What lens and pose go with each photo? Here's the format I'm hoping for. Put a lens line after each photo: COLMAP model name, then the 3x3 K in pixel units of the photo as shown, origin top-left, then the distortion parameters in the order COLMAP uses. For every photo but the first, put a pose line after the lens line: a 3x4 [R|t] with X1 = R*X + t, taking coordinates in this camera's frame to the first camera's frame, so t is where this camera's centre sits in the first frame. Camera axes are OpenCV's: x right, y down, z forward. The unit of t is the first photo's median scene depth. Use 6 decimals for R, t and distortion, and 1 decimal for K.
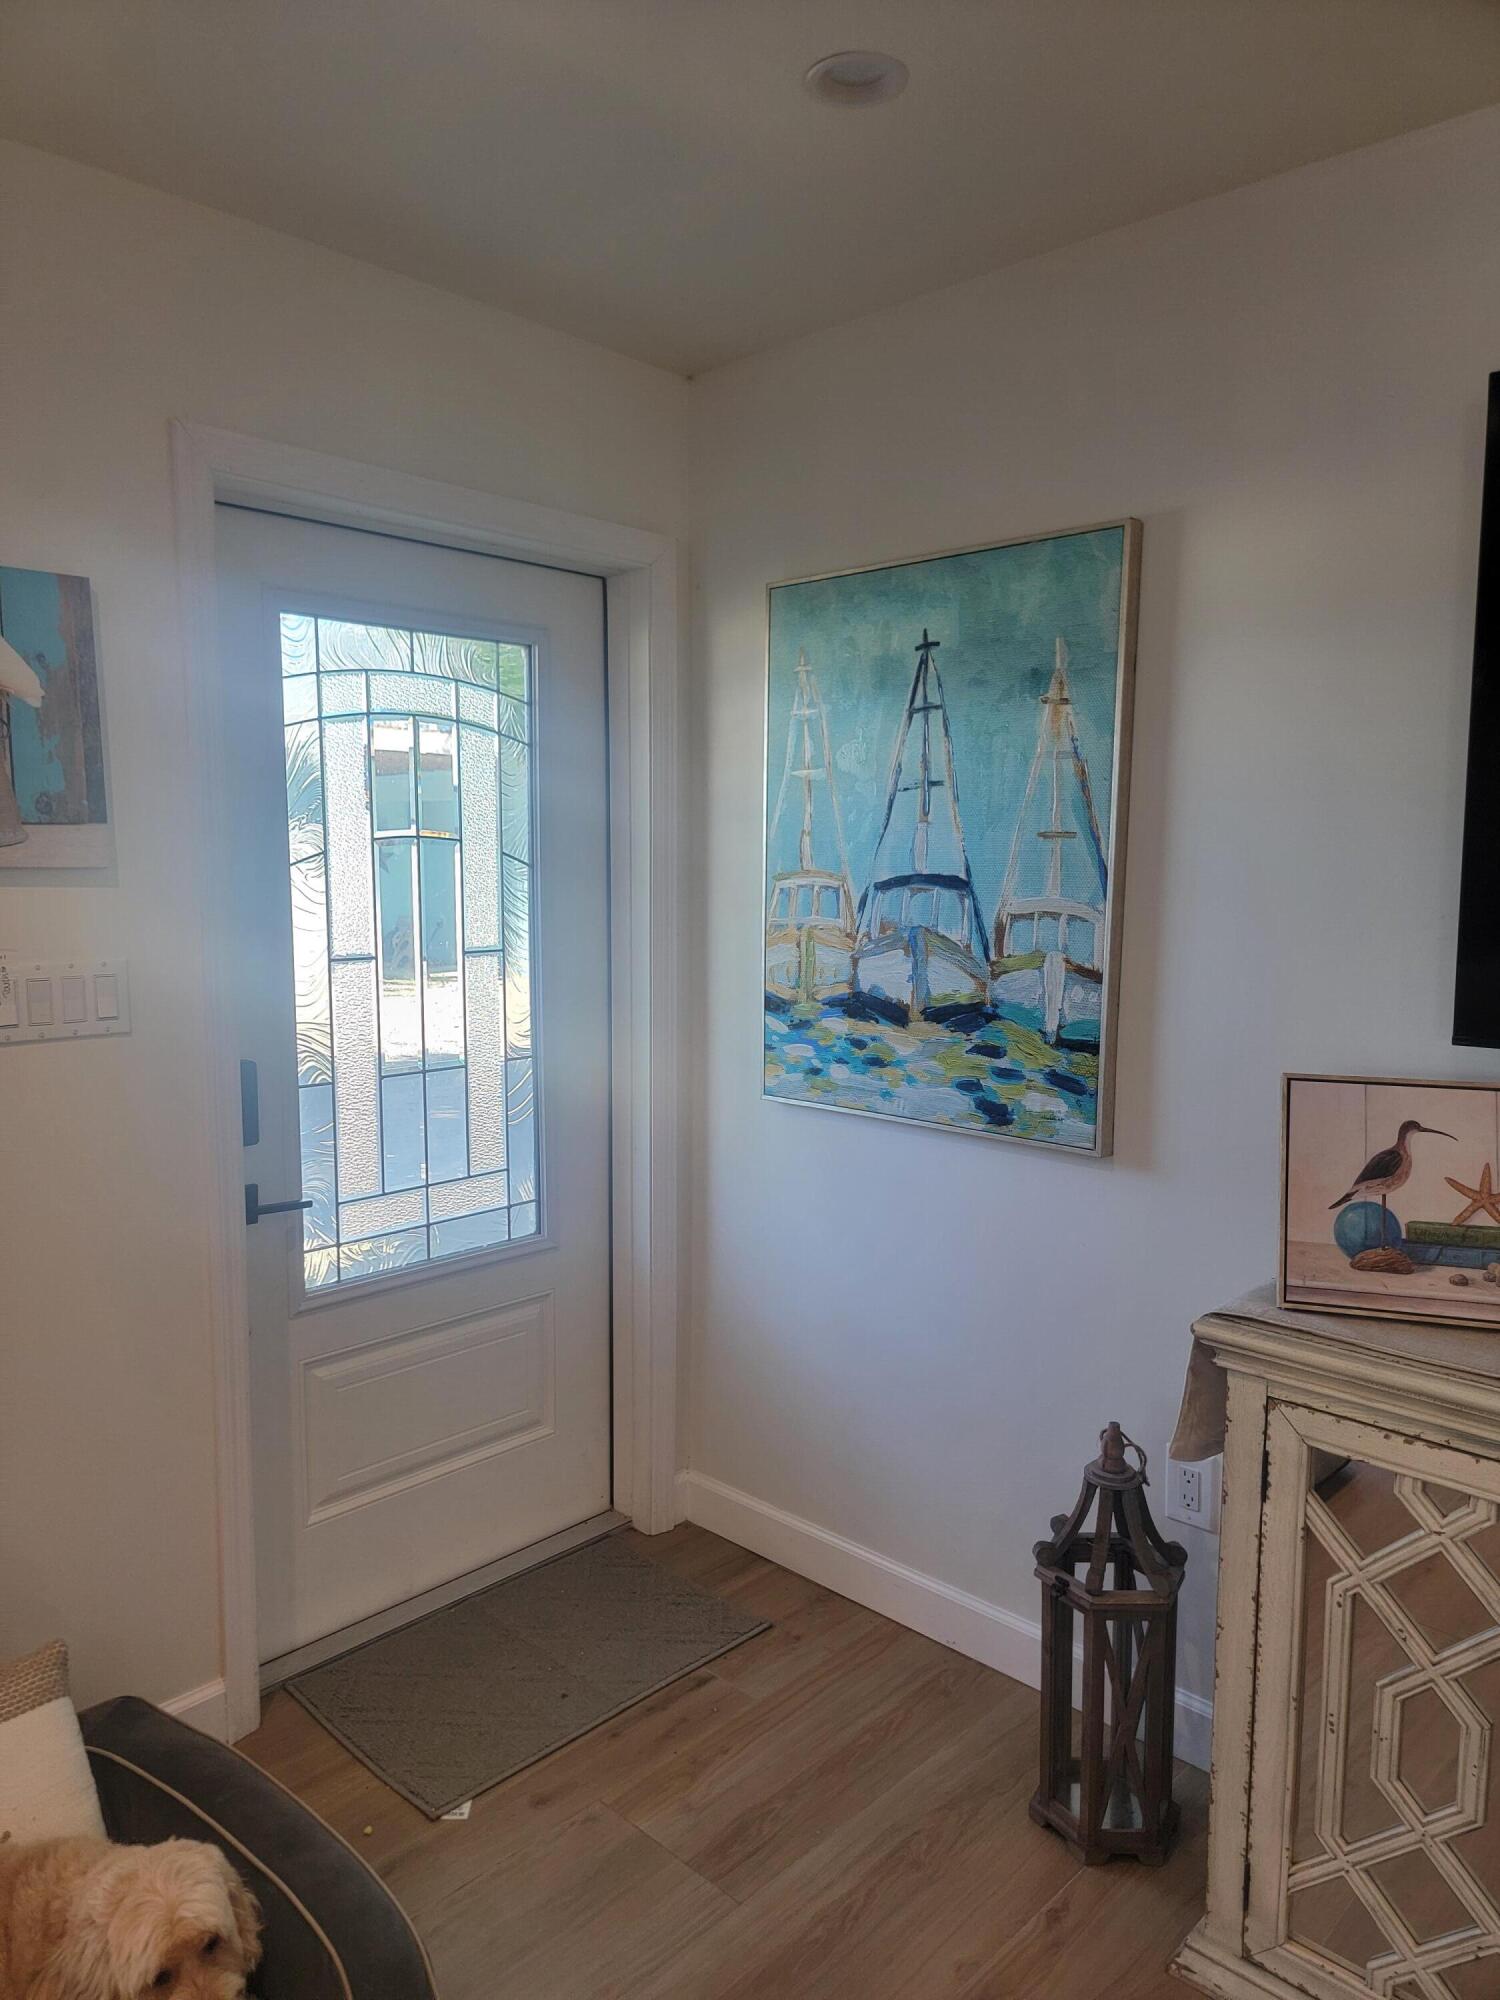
lens RADIAL K [[1377.9, 0, 736.5], [0, 1377.9, 1012.3], [0, 0, 1]] dist [0.075363, -0.063315]
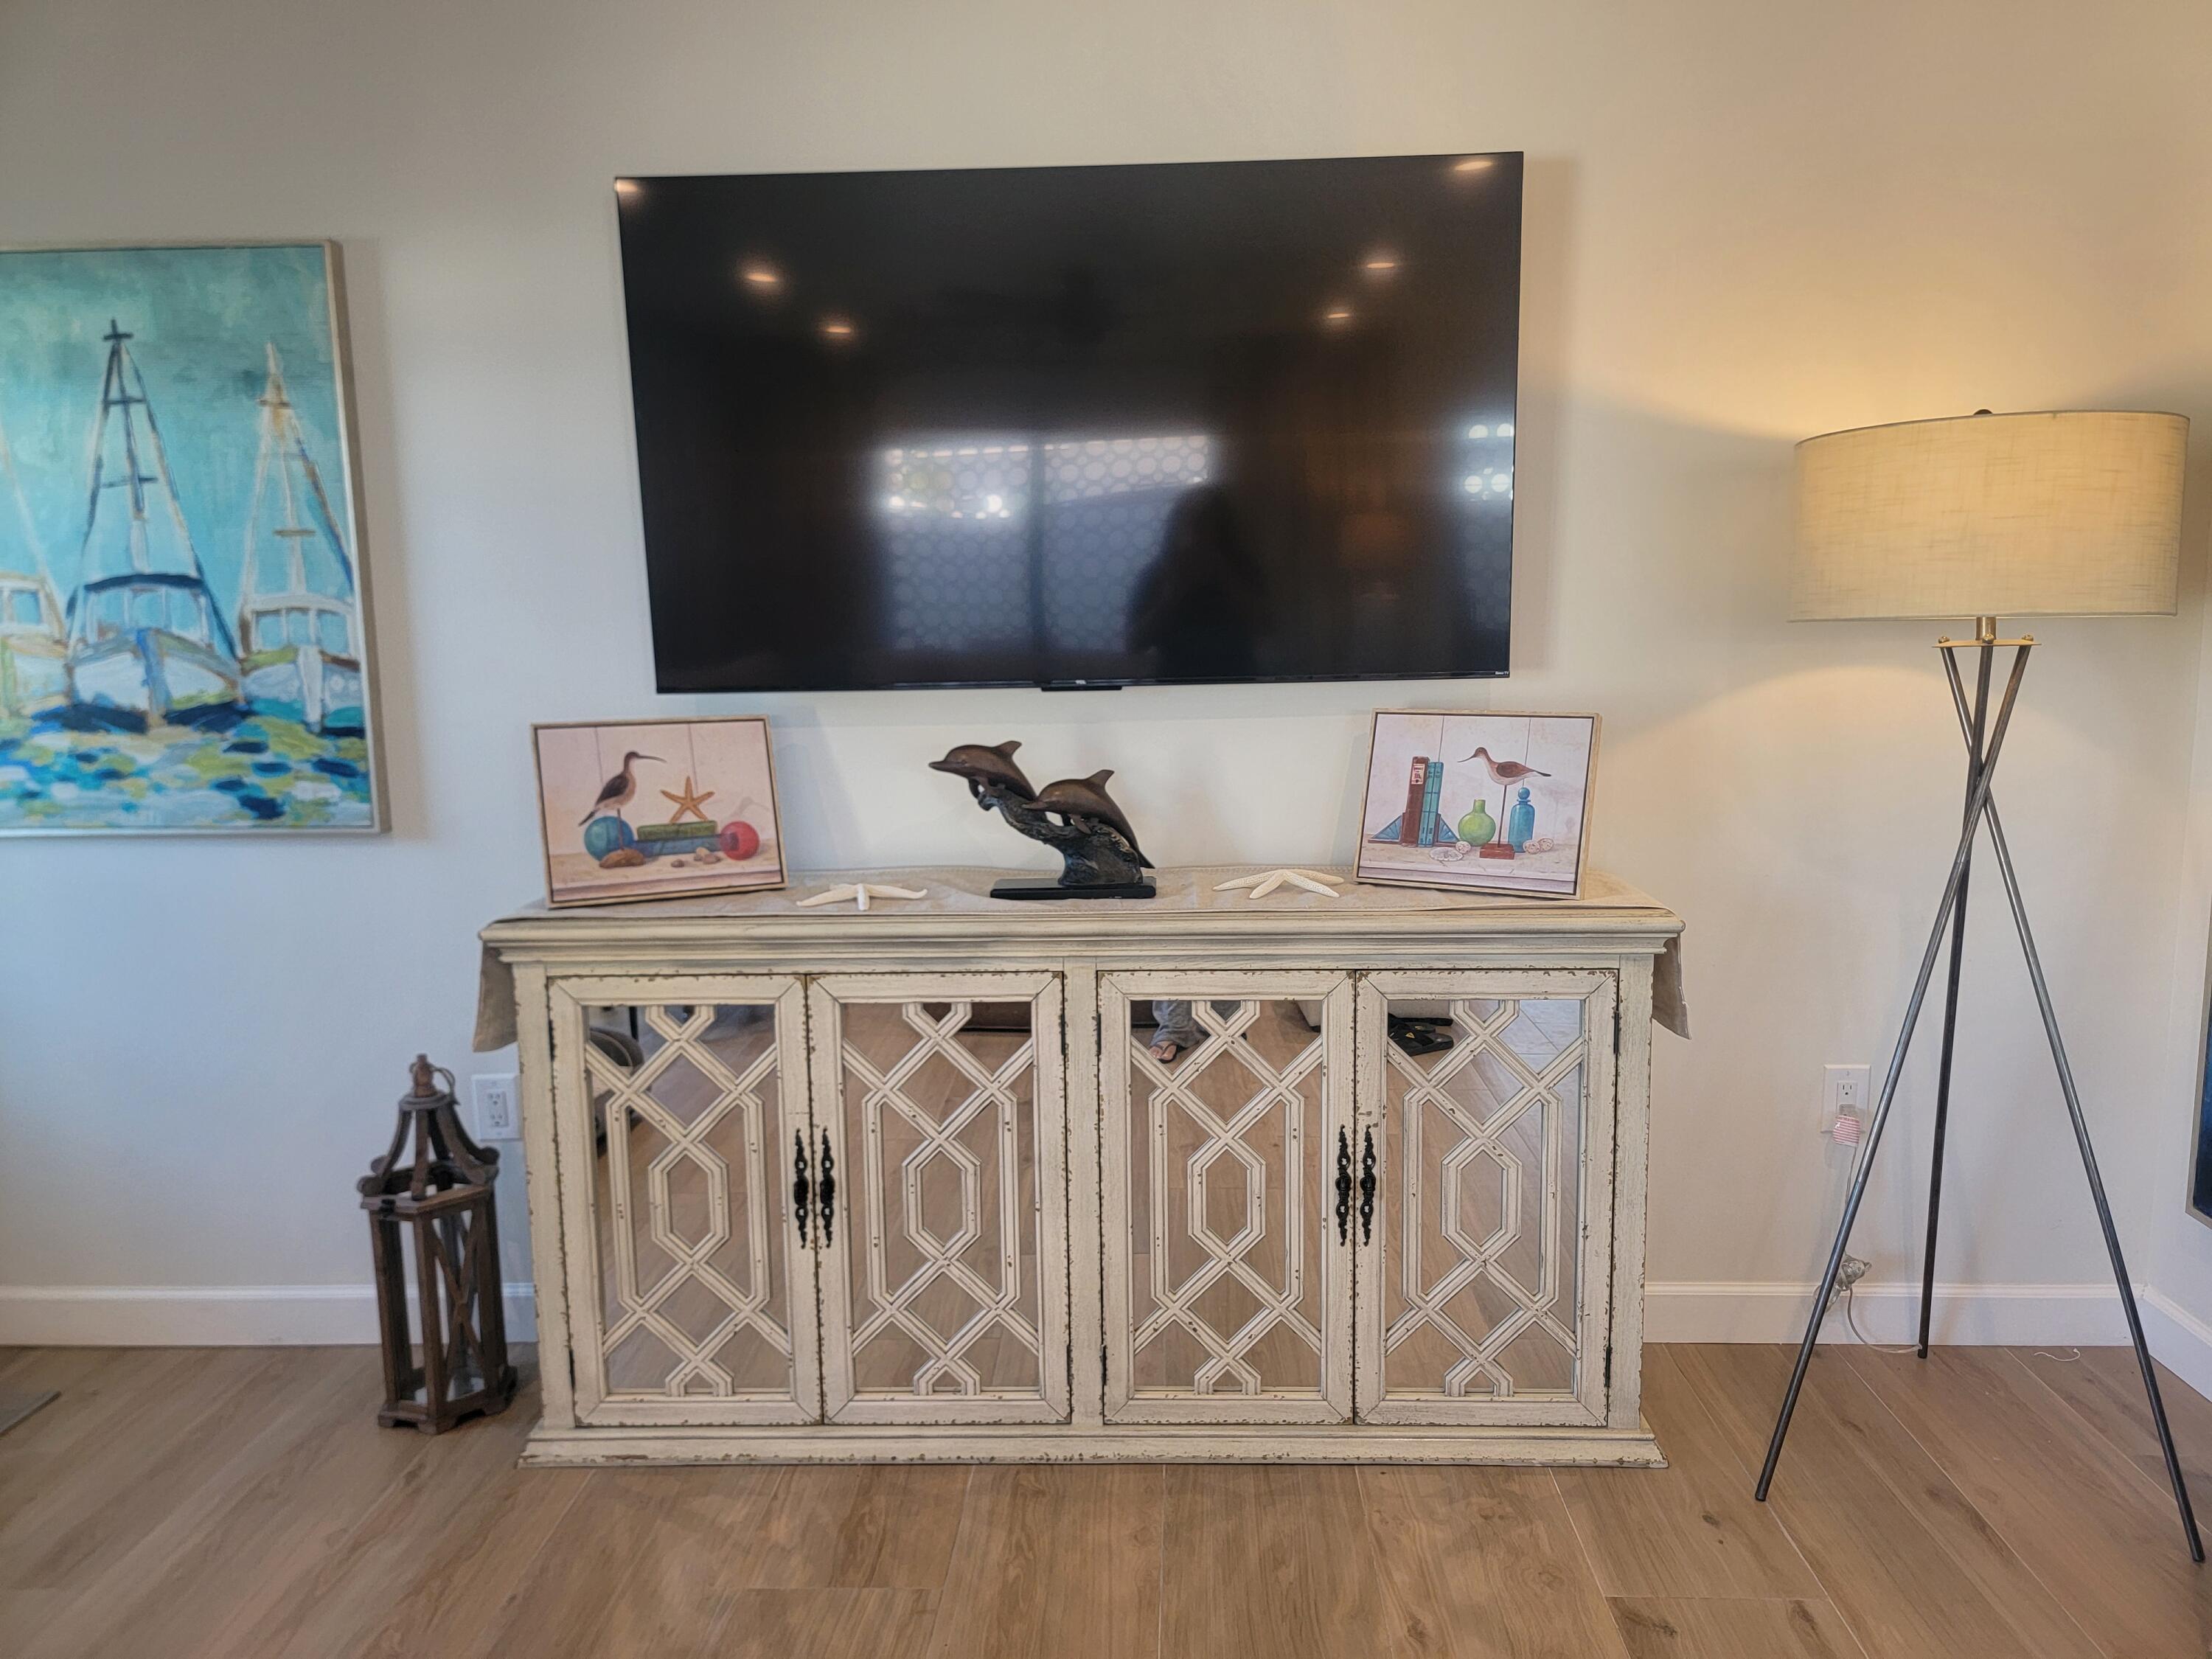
lens RADIAL K [[1523.9, 0, 1118.9], [0, 1523.9, 826.1], [0, 0, 1]] dist [0.075363, -0.063315]
pose [[0.746821, -0.116862, 0.654677, -0.101118], [0.092992, 0.993118, 0.071194, 0.069889], [-0.658491, 0.007711, 0.752549, -0.306608]]
